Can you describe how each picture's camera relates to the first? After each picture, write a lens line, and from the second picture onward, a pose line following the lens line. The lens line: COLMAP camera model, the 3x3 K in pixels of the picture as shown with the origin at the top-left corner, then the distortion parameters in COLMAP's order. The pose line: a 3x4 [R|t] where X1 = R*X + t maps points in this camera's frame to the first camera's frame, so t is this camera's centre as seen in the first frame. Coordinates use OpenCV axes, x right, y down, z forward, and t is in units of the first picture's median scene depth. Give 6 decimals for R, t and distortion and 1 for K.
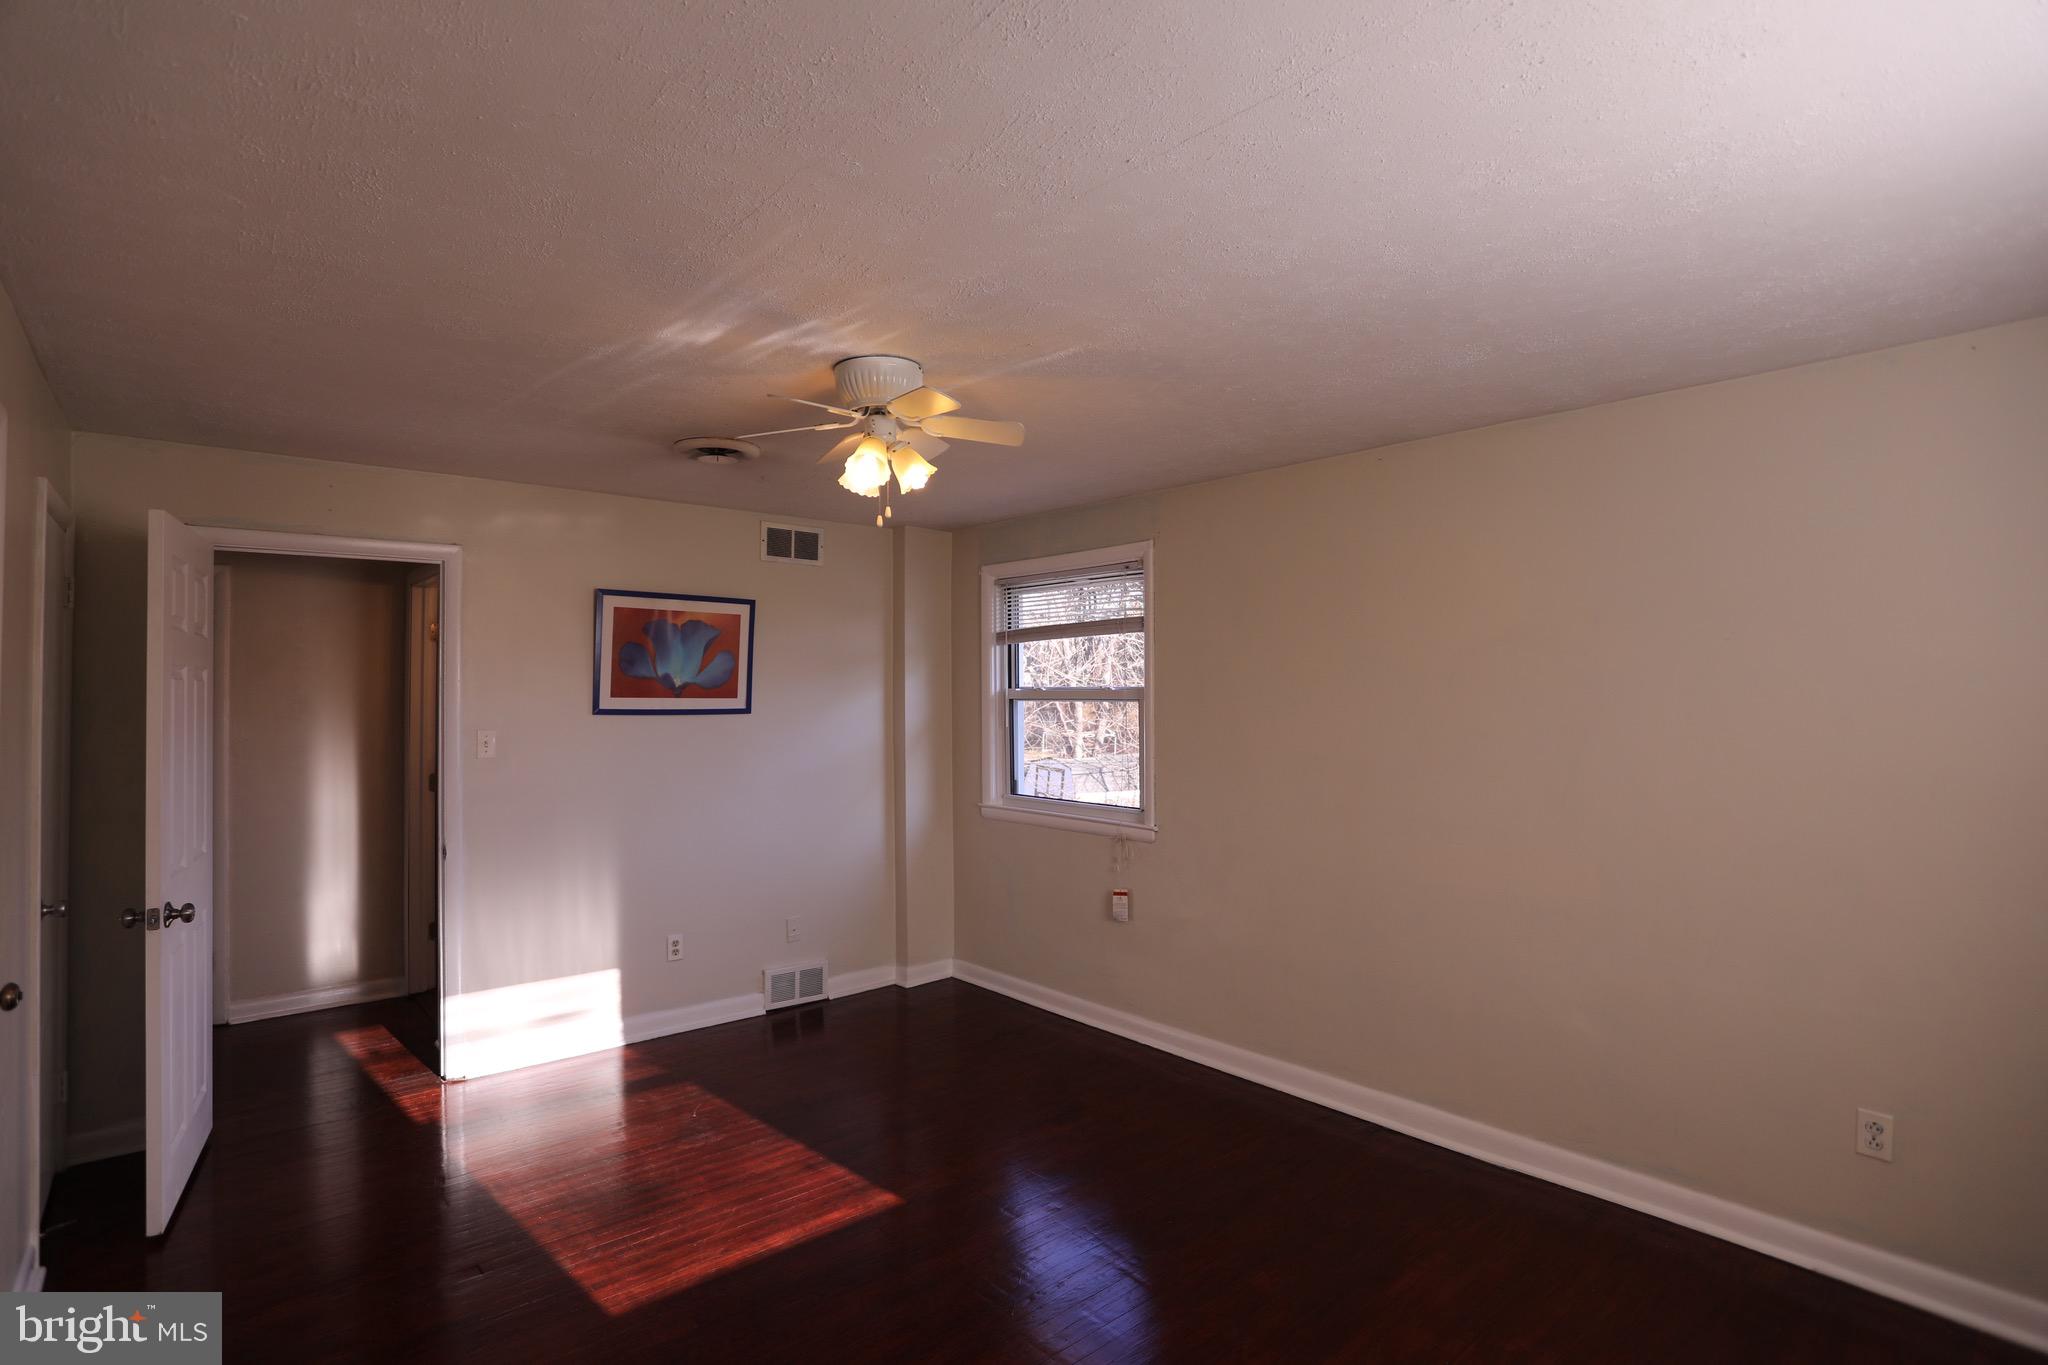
lens RADIAL K [[999.3, 0, 1016.9], [0, 999.3, 685.4], [0, 0, 1]] dist [-0.062192, 0.027866]
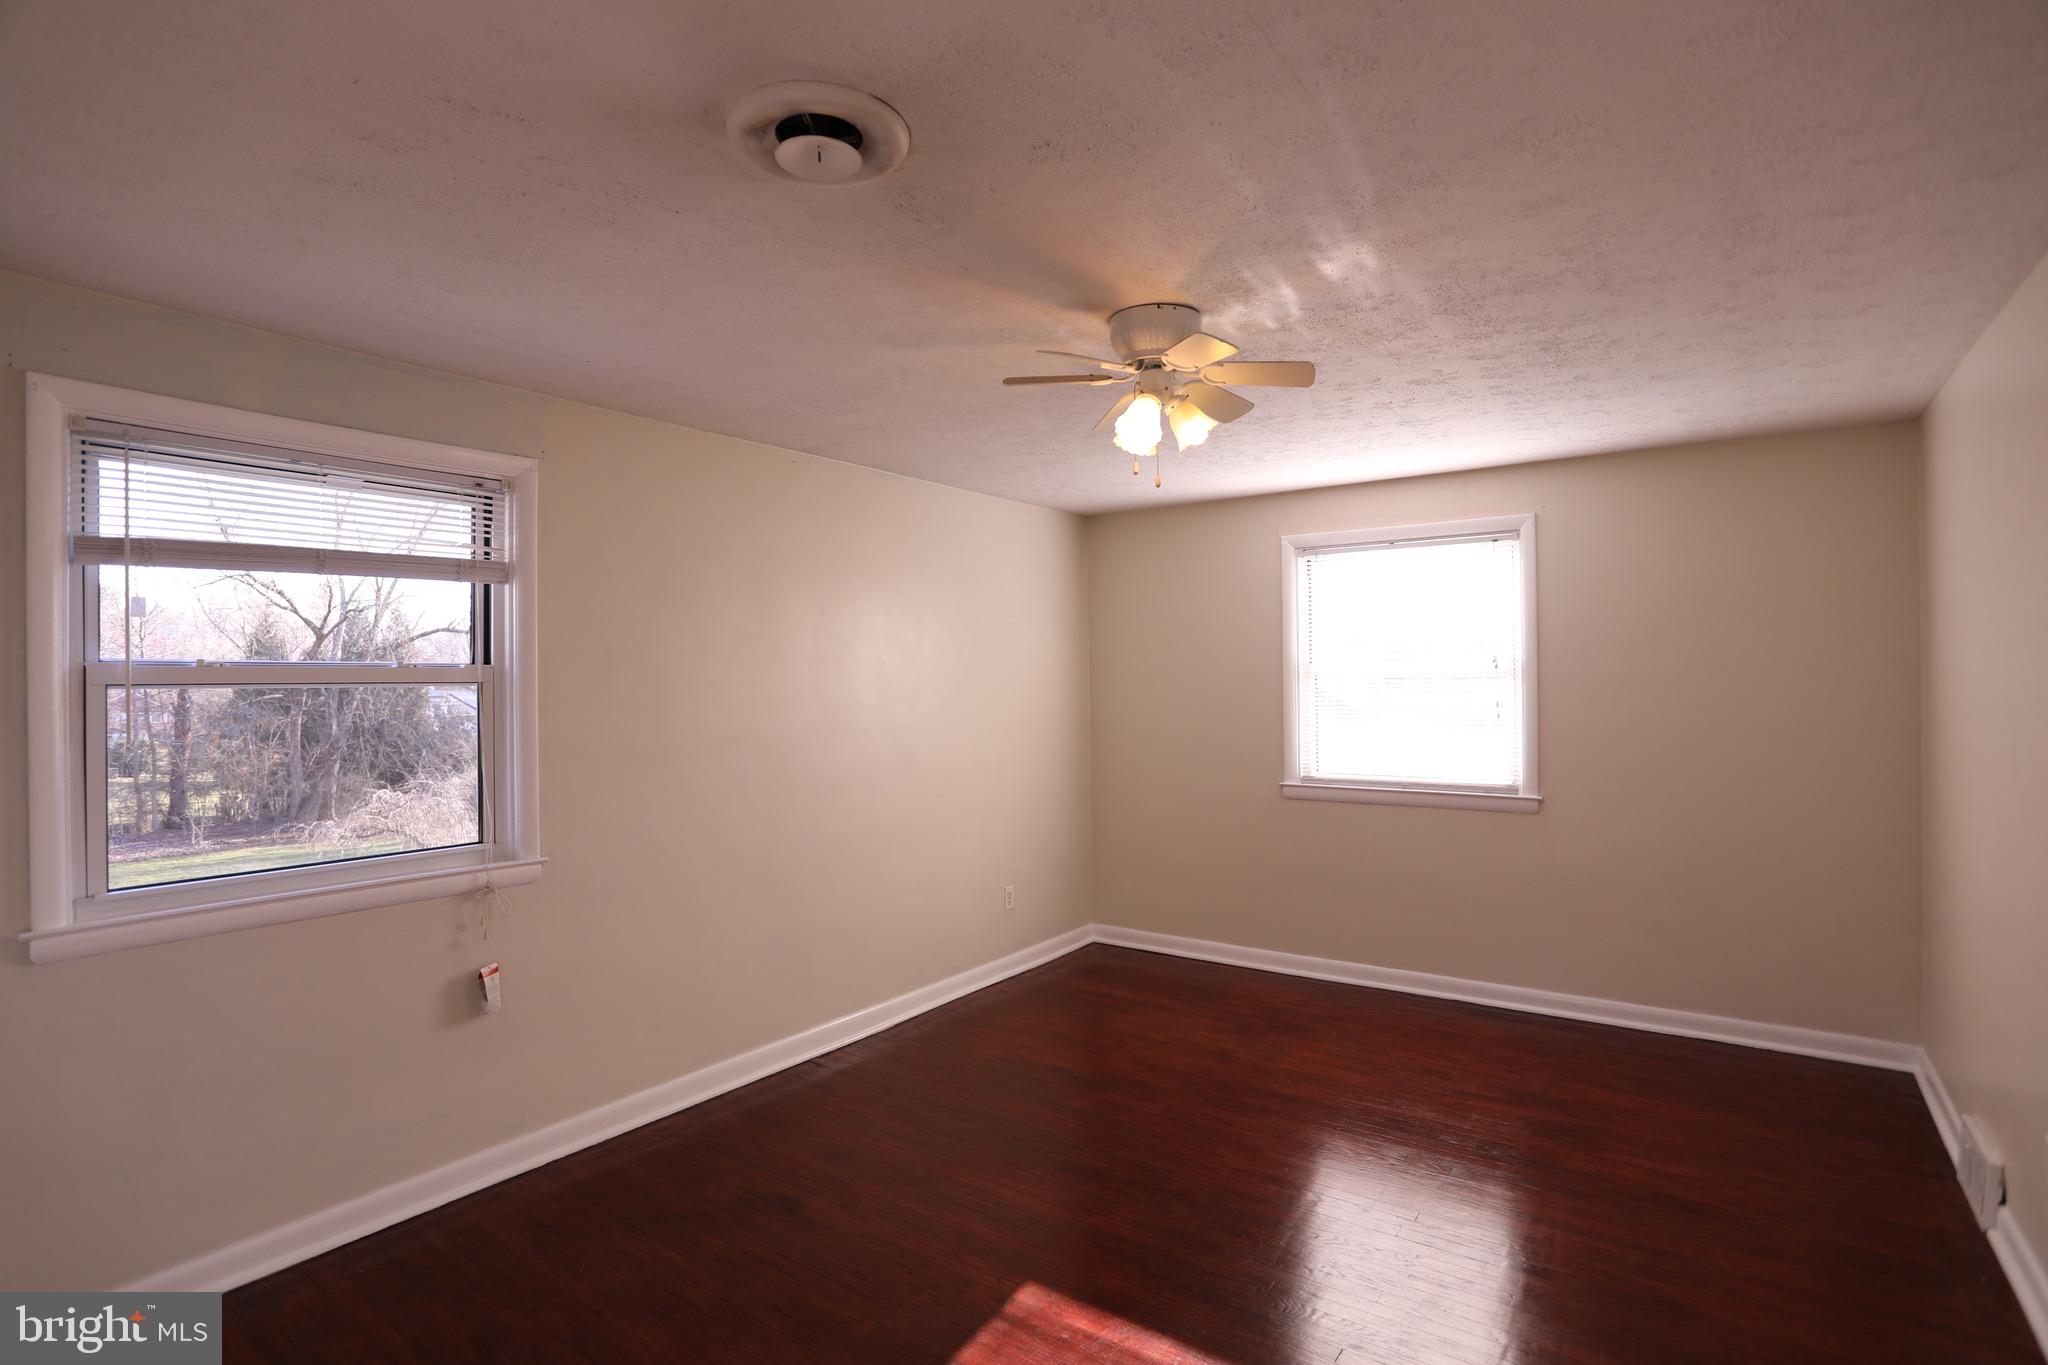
lens RADIAL K [[999.3, 0, 1016.9], [0, 999.3, 685.4], [0, 0, 1]] dist [-0.062192, 0.027866]
pose [[-0.204927, -0.005181, 0.978764, -0.603930], [0.000671, 0.999985, 0.005433, 0.013386], [-0.978777, 0.001770, -0.204920, 0.777654]]
